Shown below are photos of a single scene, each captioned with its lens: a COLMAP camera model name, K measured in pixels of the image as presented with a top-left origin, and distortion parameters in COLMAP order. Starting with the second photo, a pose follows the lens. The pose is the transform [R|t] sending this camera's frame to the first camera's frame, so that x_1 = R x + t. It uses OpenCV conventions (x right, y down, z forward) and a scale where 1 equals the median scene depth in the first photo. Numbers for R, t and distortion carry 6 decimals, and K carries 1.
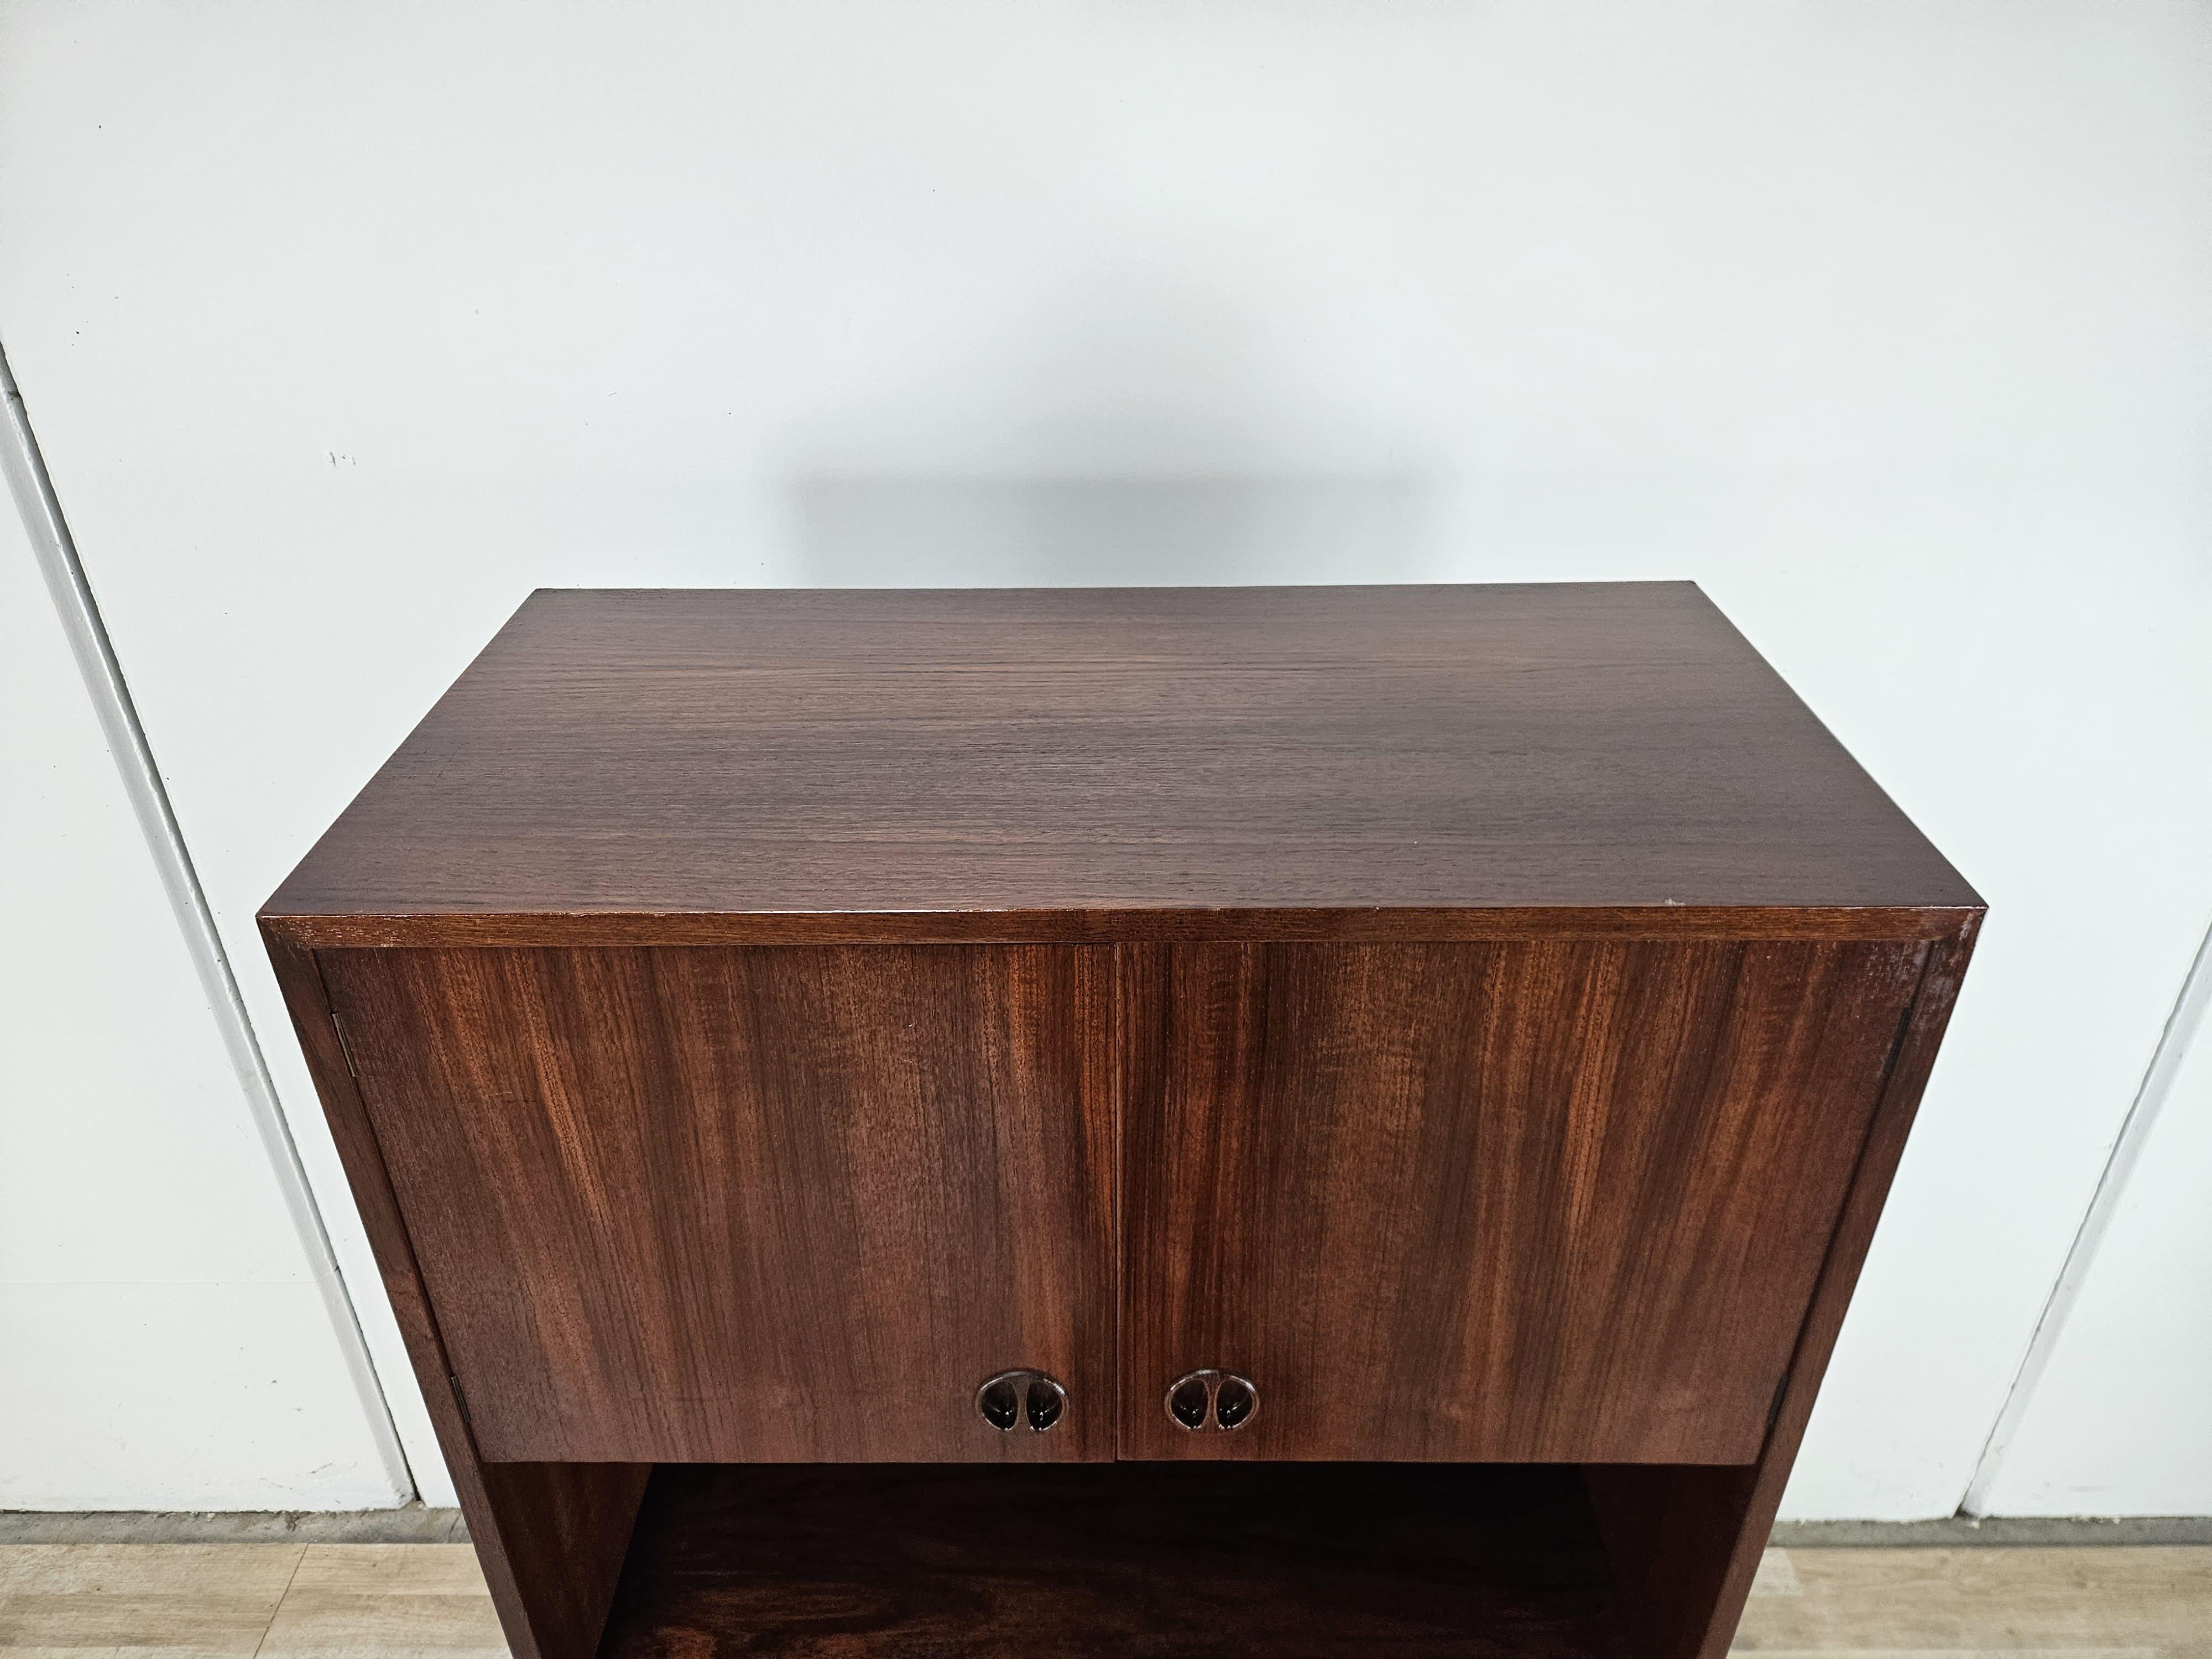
lens RADIAL K [[1498.3, 0, 1095.6], [0, 1498.3, 819.3], [0, 0, 1]] dist [0.006487, -0.016713]
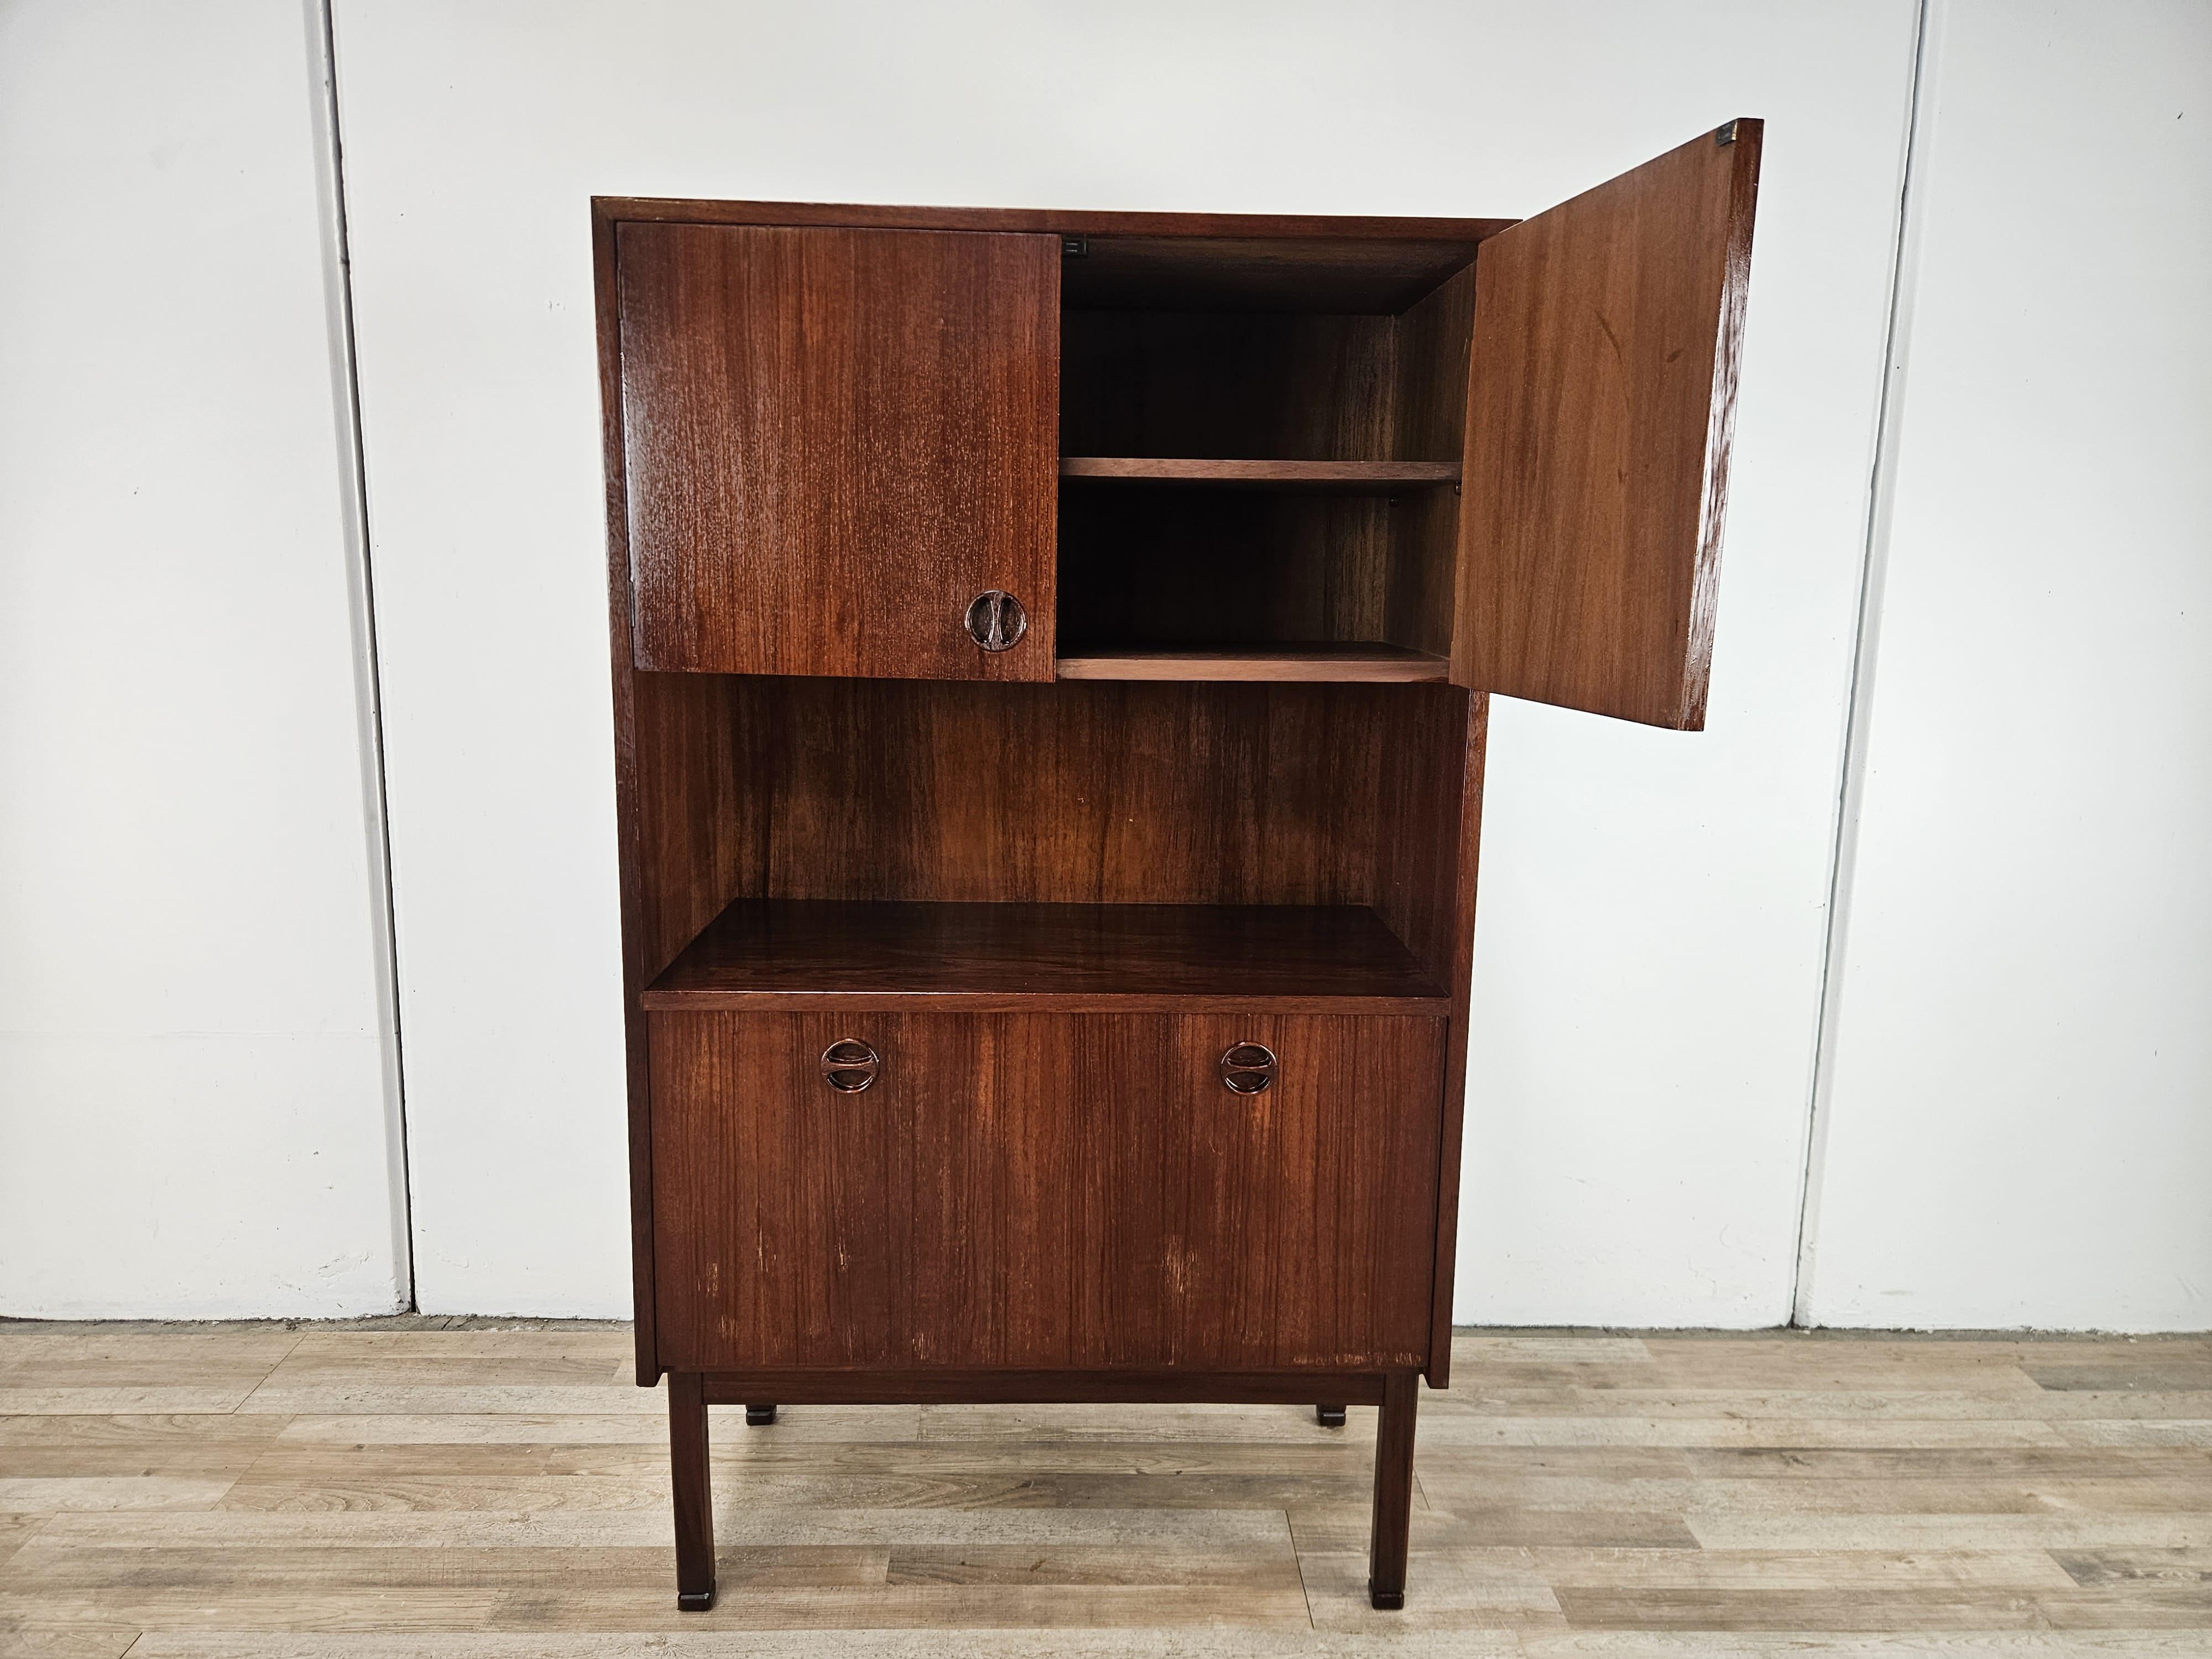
lens RADIAL K [[1457.9, 0, 1102.3], [0, 1457.9, 821.9], [0, 0, 1]] dist [0.058127, -0.058859]
pose [[0.999081, 0.020468, 0.037669, 0.004044], [-0.006128, 0.937823, -0.347059, 0.528584], [-0.042431, 0.346509, 0.937087, -0.170727]]
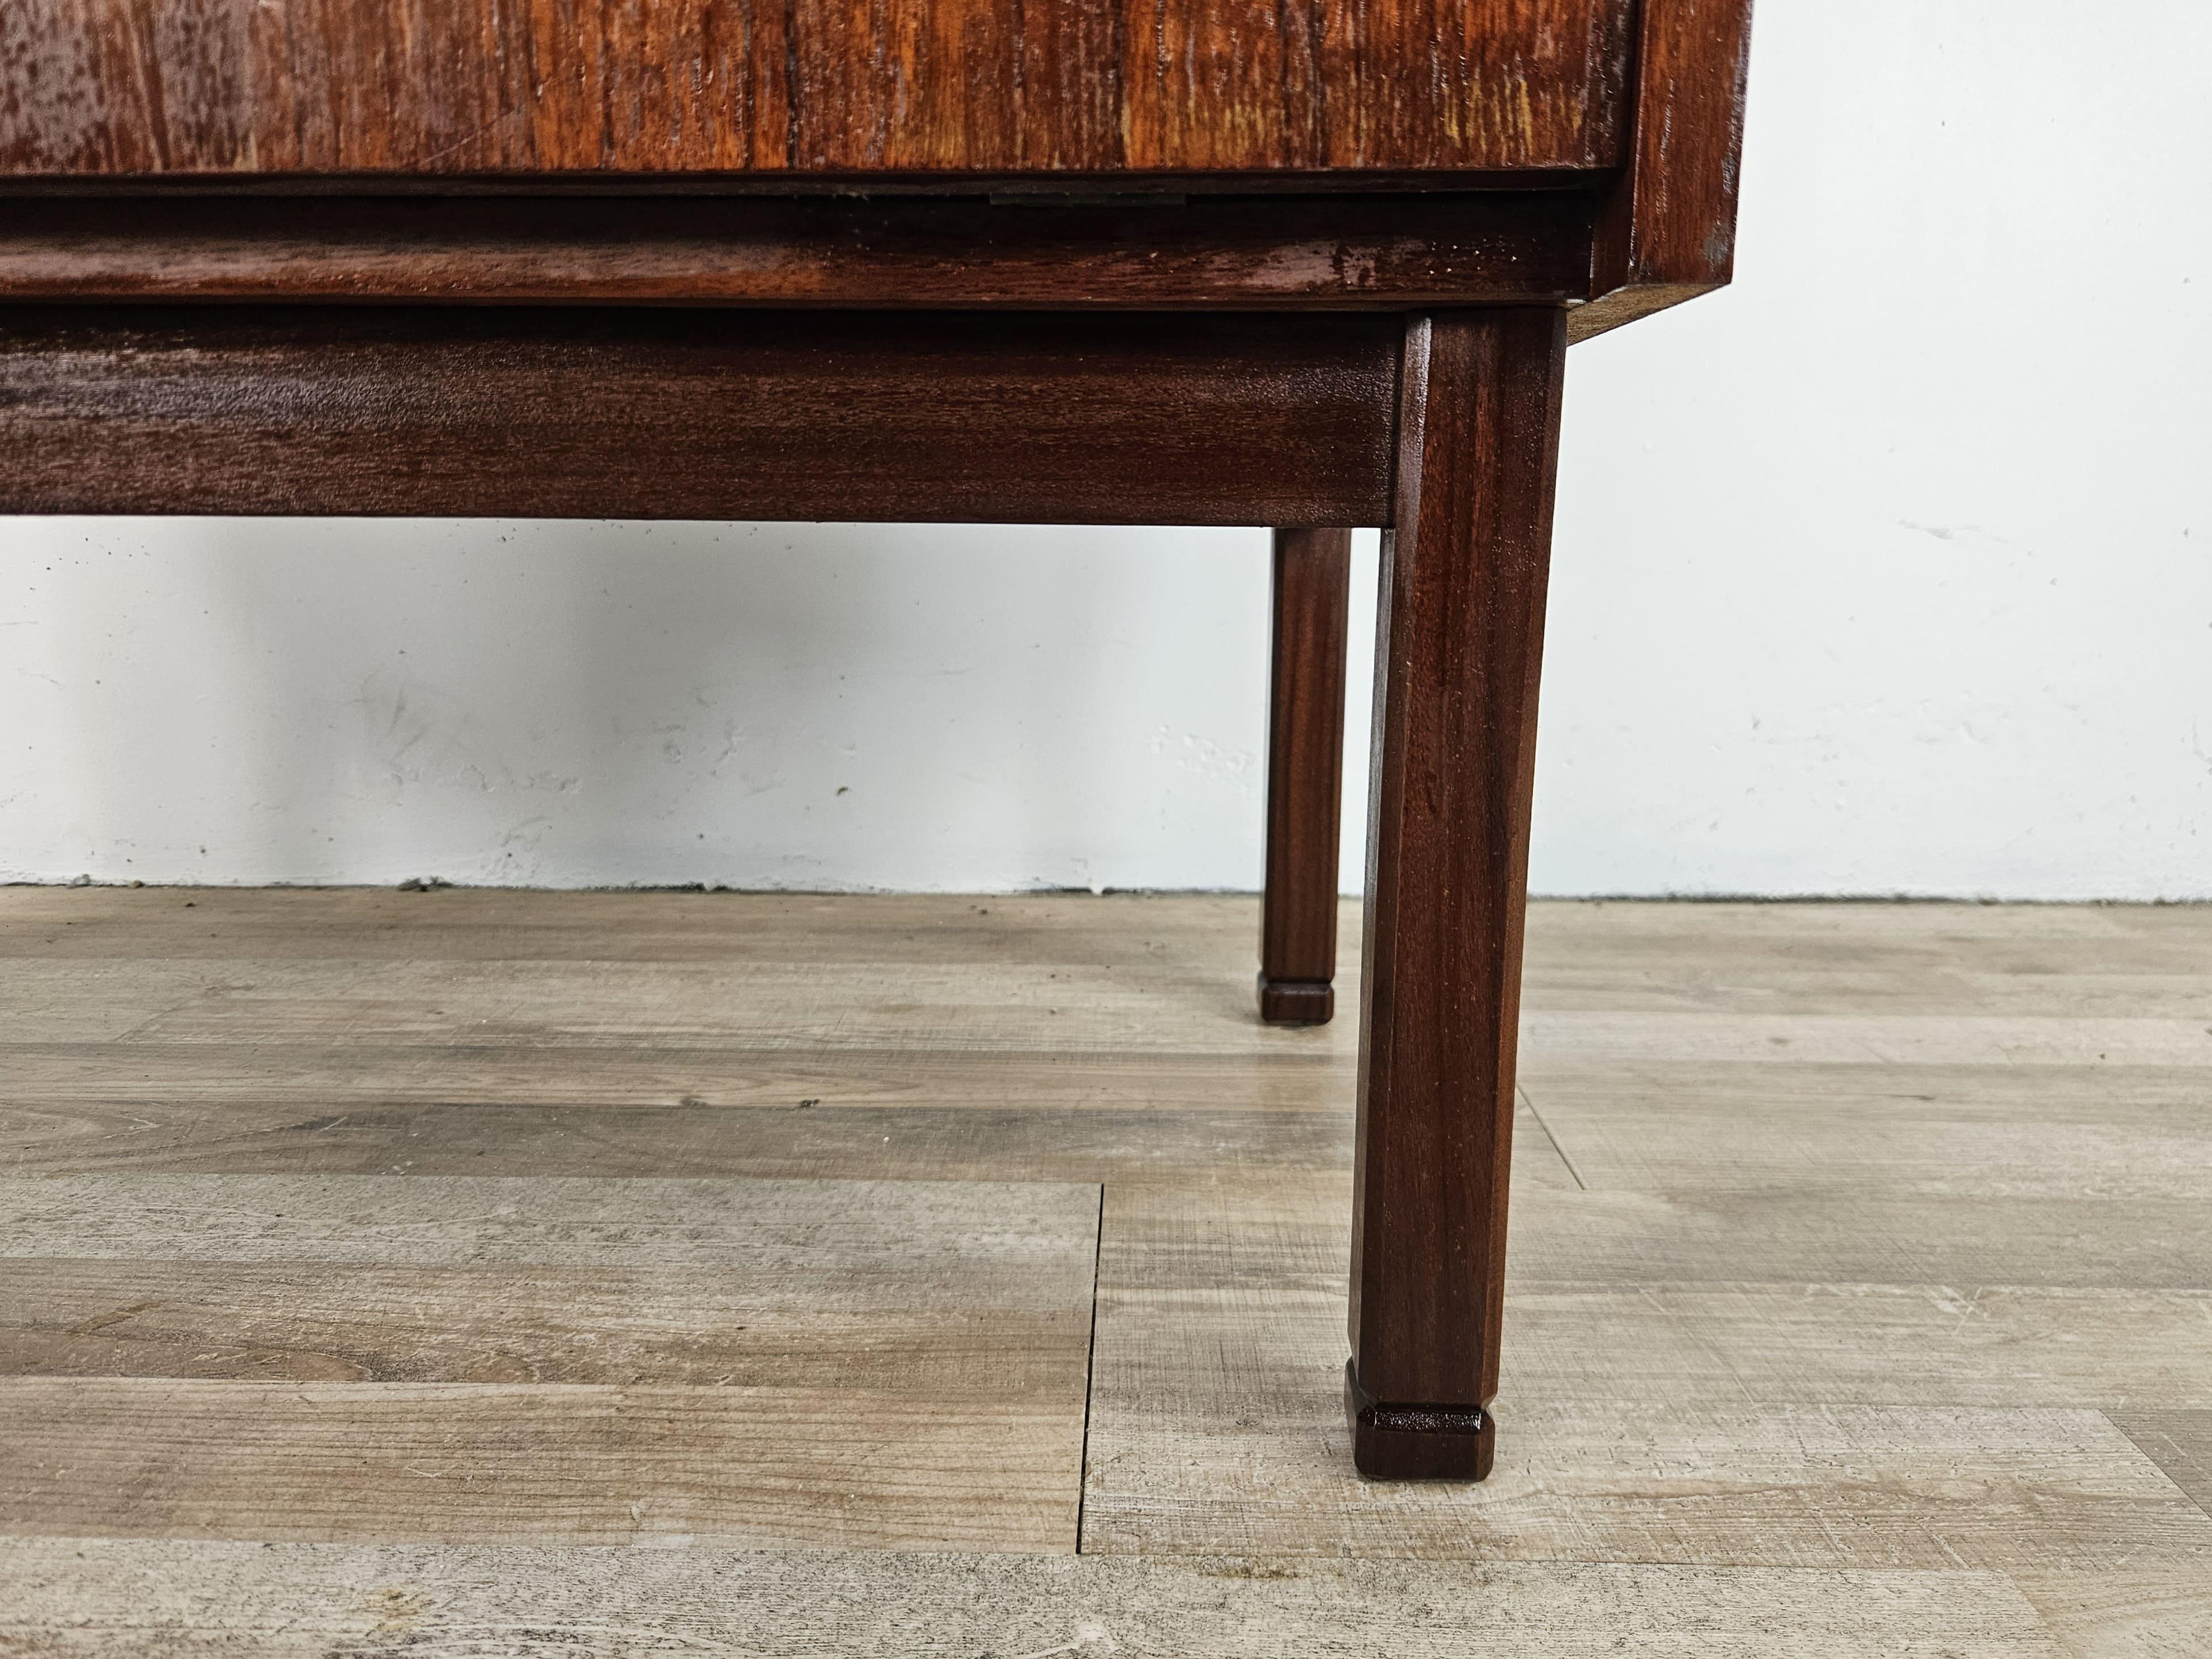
lens RADIAL K [[1533.0, 0, 1106.0], [0, 1533.0, 829.5], [0, 0, 1]] dist [0.050970, -0.059814]
pose [[0.999843, 0.011763, -0.013255, 0.168611], [-0.015248, 0.952172, -0.305182, 0.638448], [0.009032, 0.305336, 0.952202, 0.550284]]
